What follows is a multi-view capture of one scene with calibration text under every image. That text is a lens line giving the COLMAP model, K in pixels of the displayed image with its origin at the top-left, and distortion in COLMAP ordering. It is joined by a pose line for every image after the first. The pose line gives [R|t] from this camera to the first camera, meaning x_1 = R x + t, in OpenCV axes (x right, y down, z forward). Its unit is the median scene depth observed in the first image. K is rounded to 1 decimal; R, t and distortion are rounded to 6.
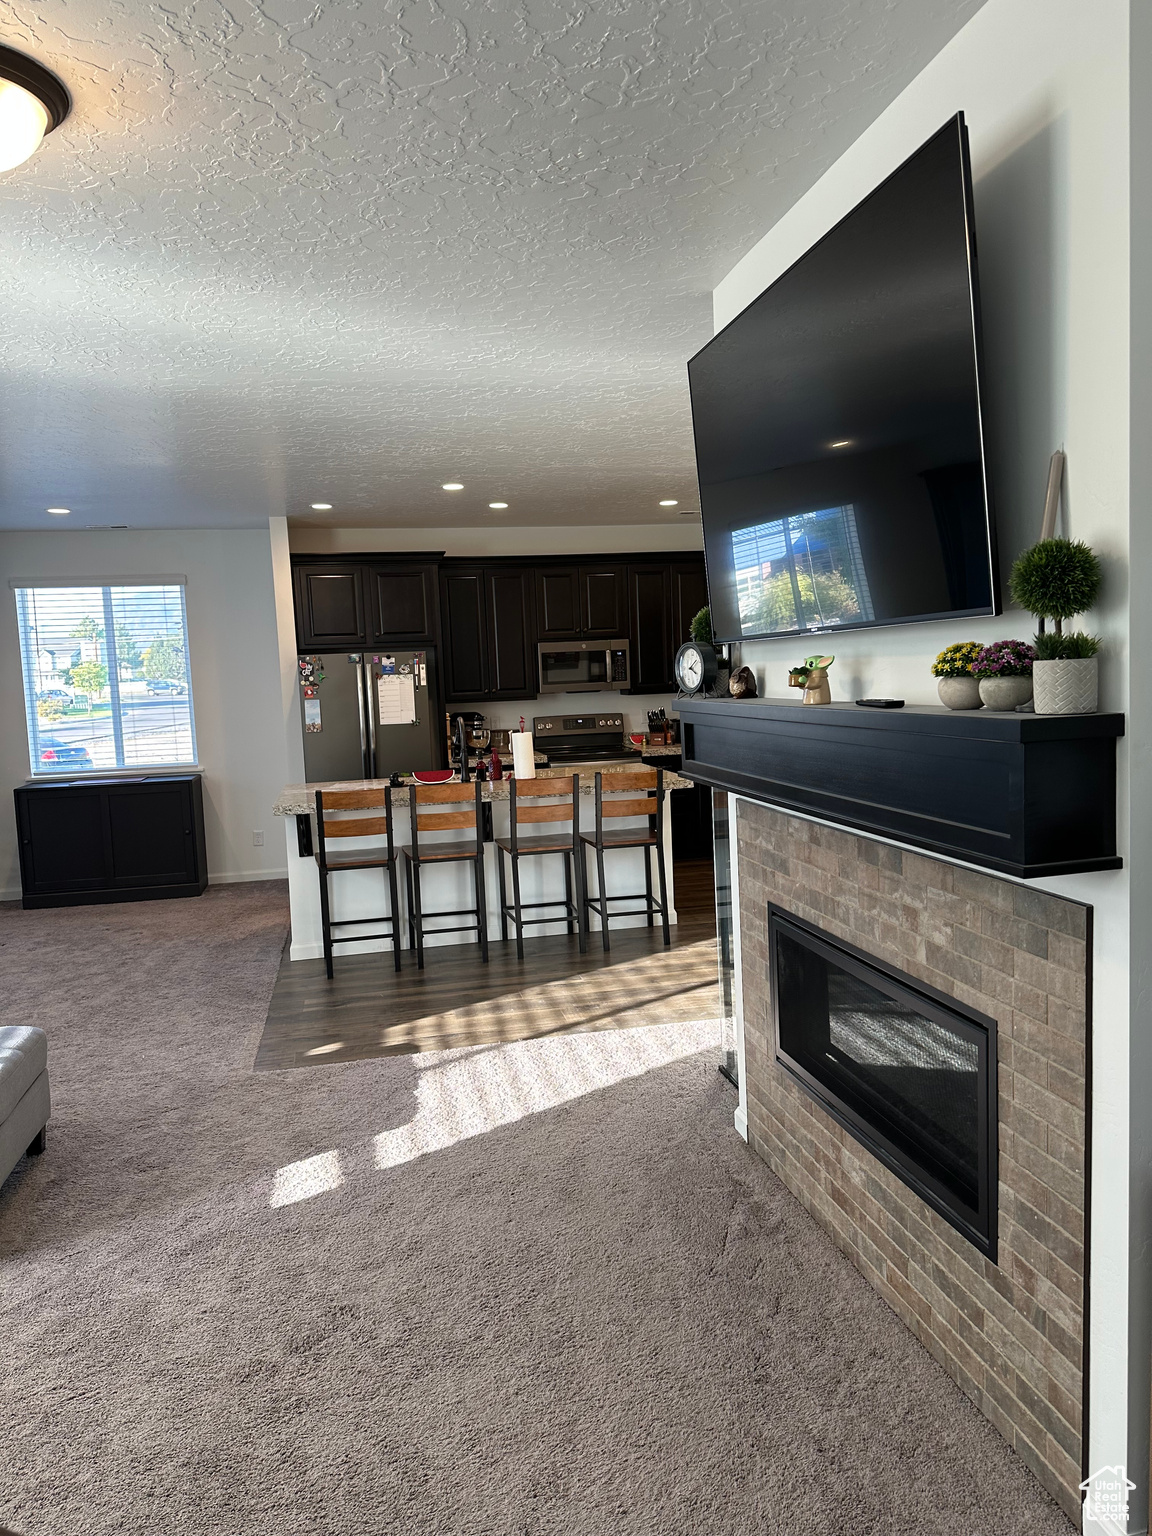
lens RADIAL K [[1094.8, 0, 576.0], [0, 1094.8, 768.0], [0, 0, 1]] dist [0.003419, -0.001481]
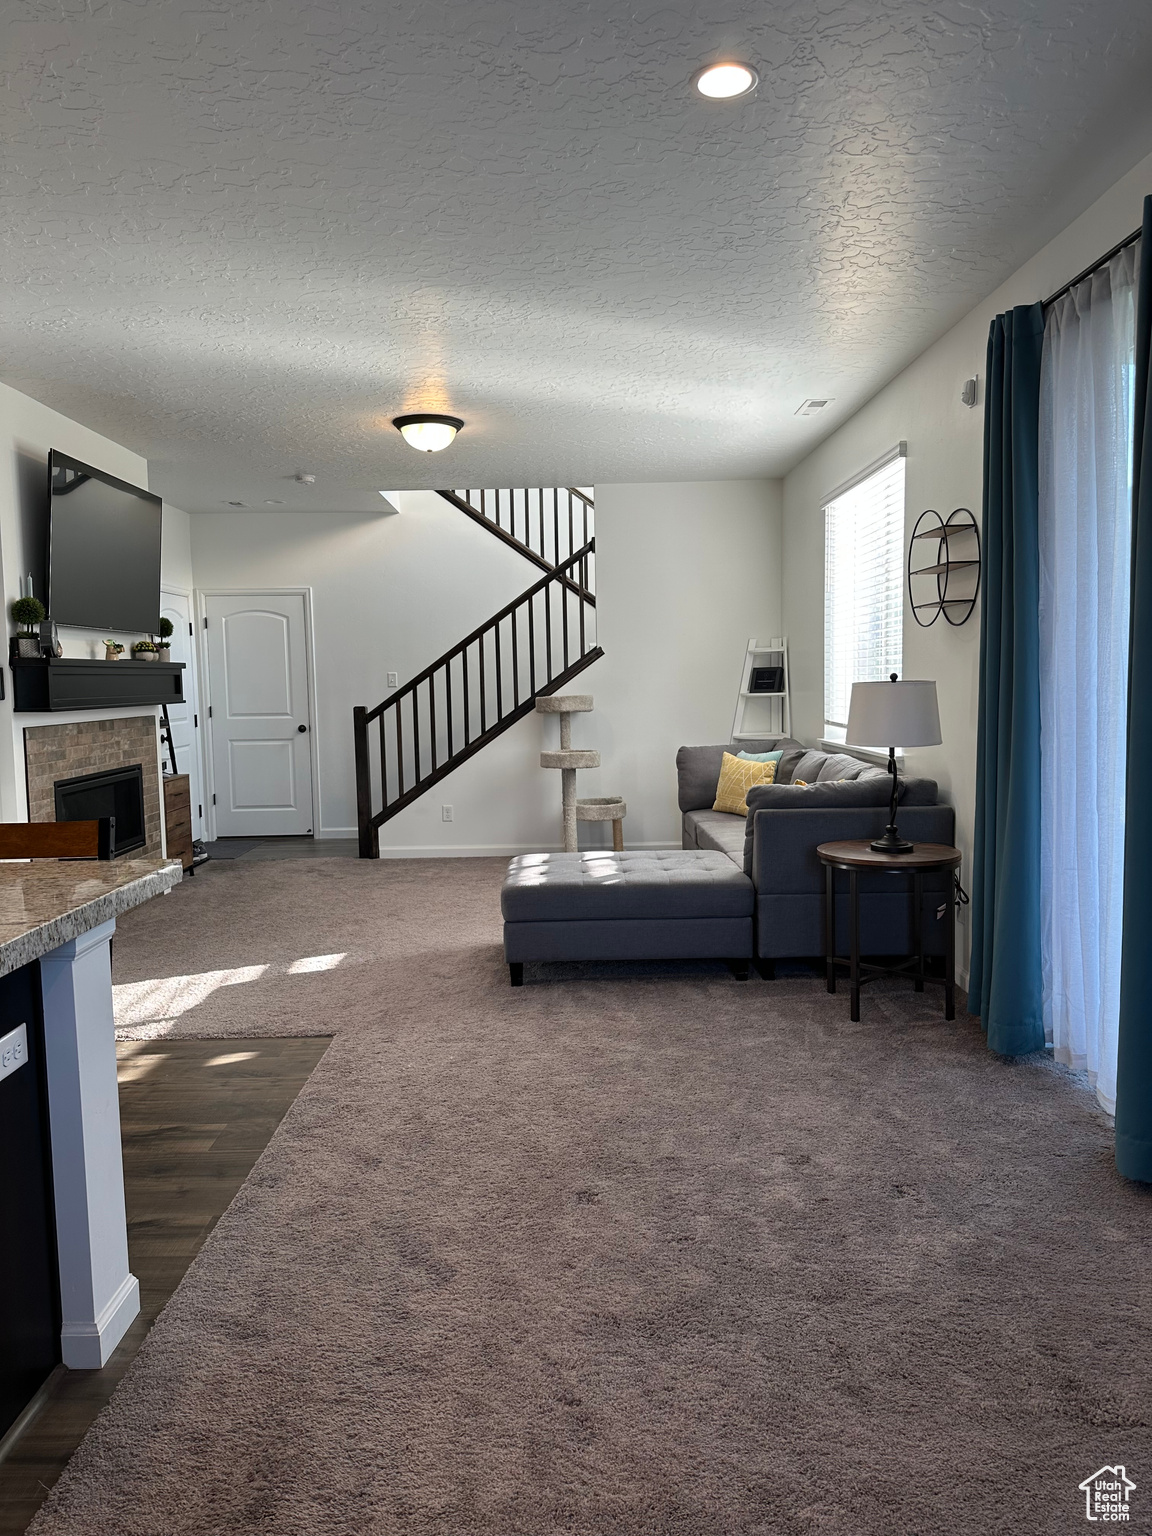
lens RADIAL K [[1094.8, 0, 576.0], [0, 1094.8, 768.0], [0, 0, 1]] dist [0.003419, -0.001481]
pose [[-0.979961, 0.046224, 0.193753, -0.767987], [0.080539, 0.981593, 0.173171, -0.104568], [-0.182182, 0.185306, -0.965646, 2.019418]]
